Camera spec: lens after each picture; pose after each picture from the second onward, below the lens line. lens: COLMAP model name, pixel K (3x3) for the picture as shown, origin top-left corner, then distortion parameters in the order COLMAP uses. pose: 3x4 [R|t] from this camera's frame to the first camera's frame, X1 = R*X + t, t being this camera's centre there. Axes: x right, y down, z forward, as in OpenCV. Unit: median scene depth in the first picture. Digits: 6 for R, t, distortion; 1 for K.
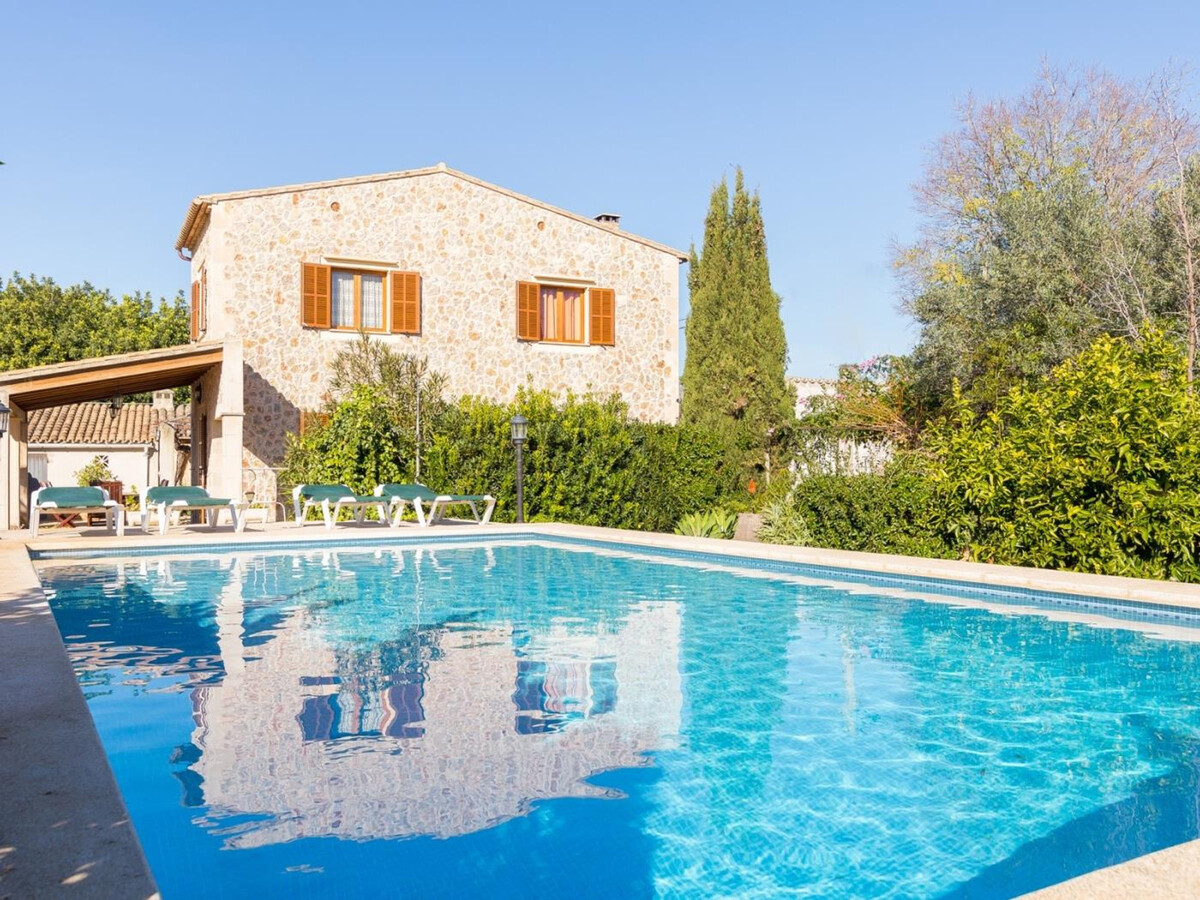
lens RADIAL K [[978.3, 0, 593.8], [0, 978.3, 456.7], [0, 0, 1]] dist [-0.013001, 0.012952]
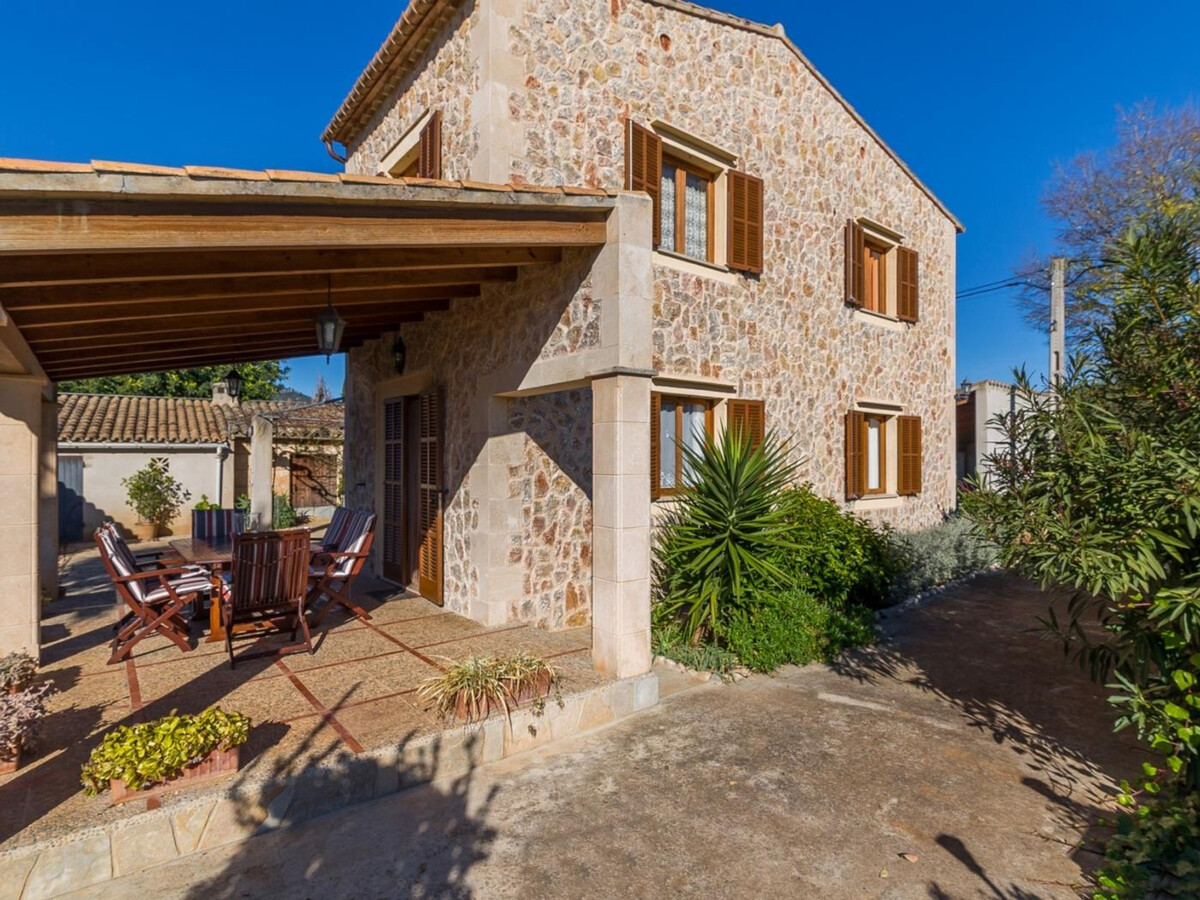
lens RADIAL K [[630.4, 0, 608.6], [0, 630.4, 451.7], [0, 0, 1]] dist [-0.006463, 0.000503]
pose [[0.980057, 0.005830, 0.198633, -0.374287], [-0.004614, 0.999968, -0.006584, -0.006809], [-0.198665, 0.005536, 0.980052, 0.641436]]
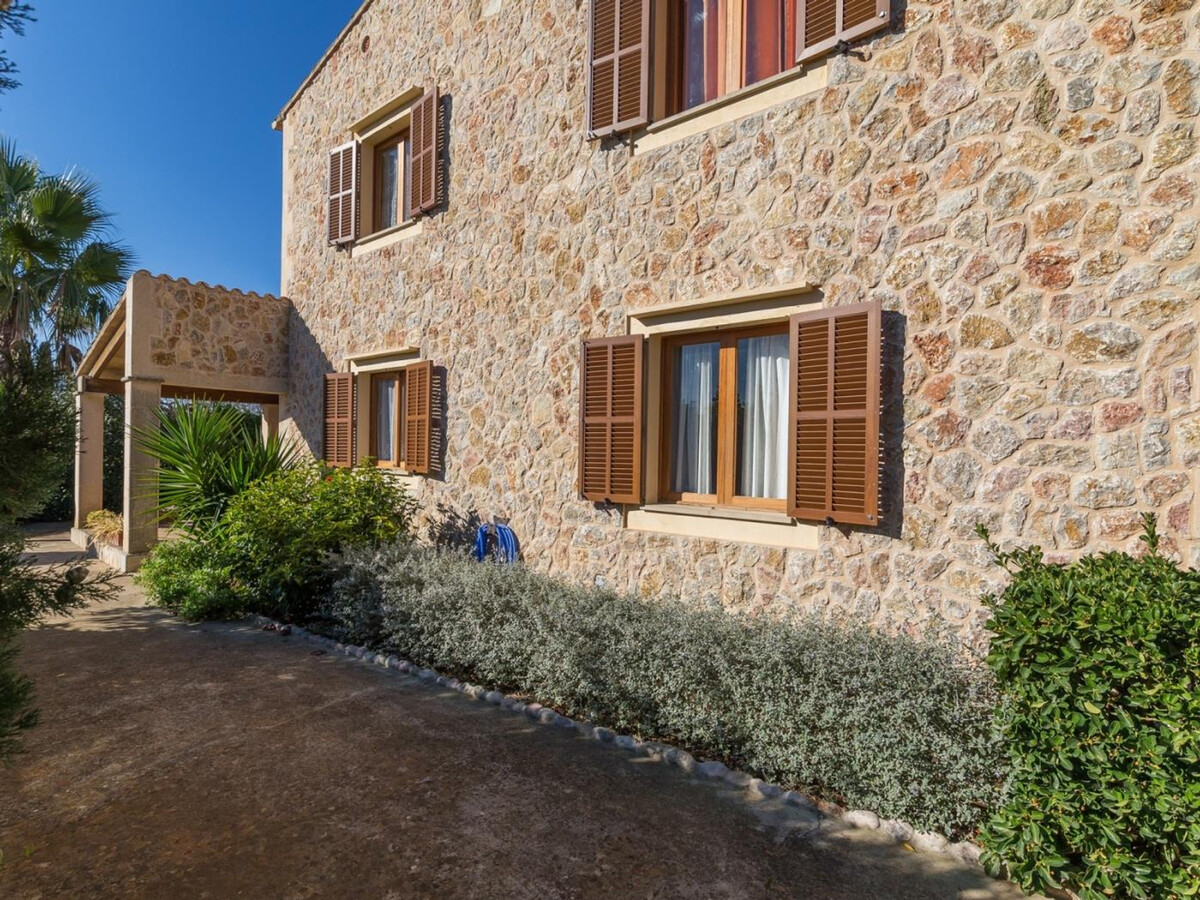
lens RADIAL K [[630.4, 0, 600.1], [0, 630.4, 453.2], [0, 0, 1]] dist [-0.006463, 0.000503]
pose [[0.383866, 0.010352, -0.923331, 0.172577], [-0.015455, 0.999869, 0.004785, 0.003401], [0.923259, 0.012433, 0.383976, 0.996597]]
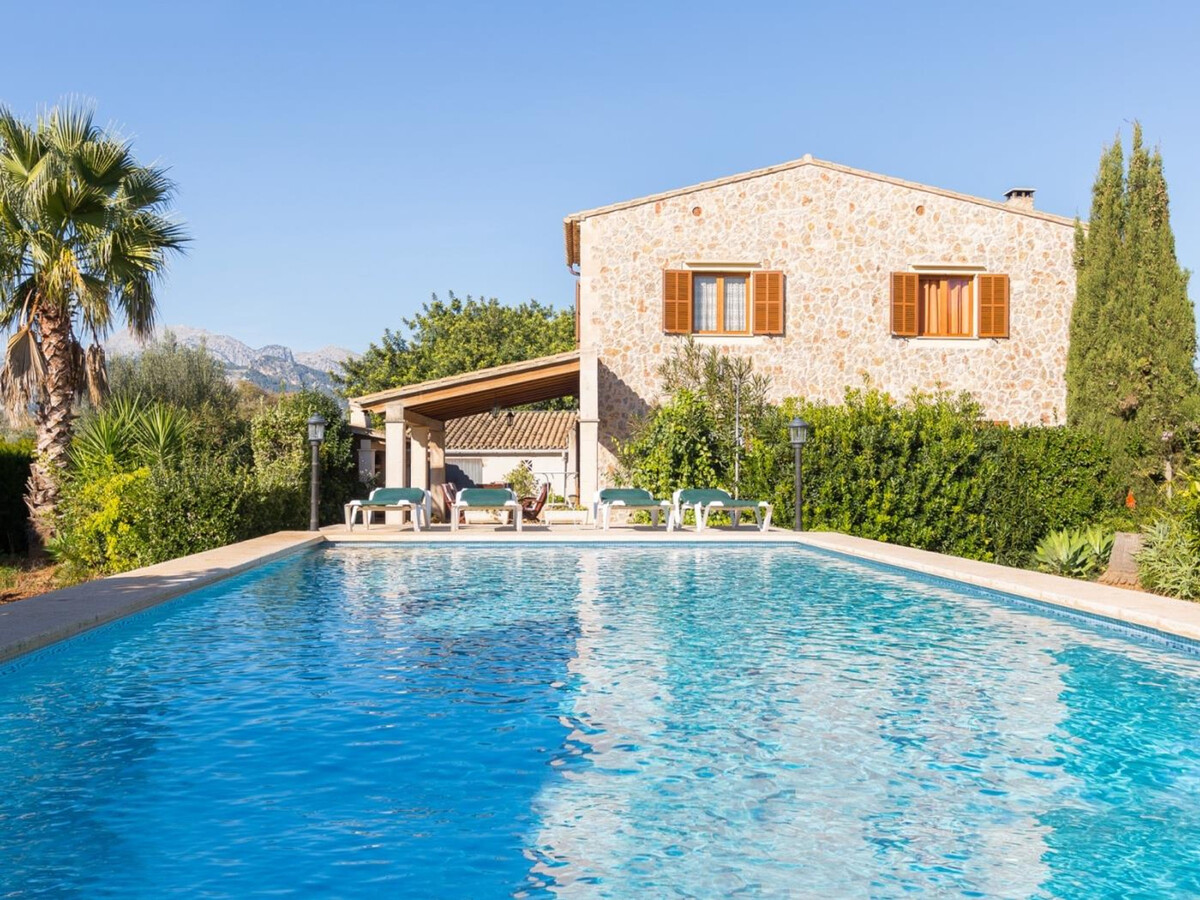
lens RADIAL K [[1031.2, 0, 570.2], [0, 1031.2, 494.5], [0, 0, 1]] dist [-0.097308, 0.019664]
pose [[0.884901, 0.020026, -0.465348, 0.113397], [-0.006114, 0.999489, 0.031387, 0.001199], [0.465739, -0.024930, 0.884571, 0.008678]]
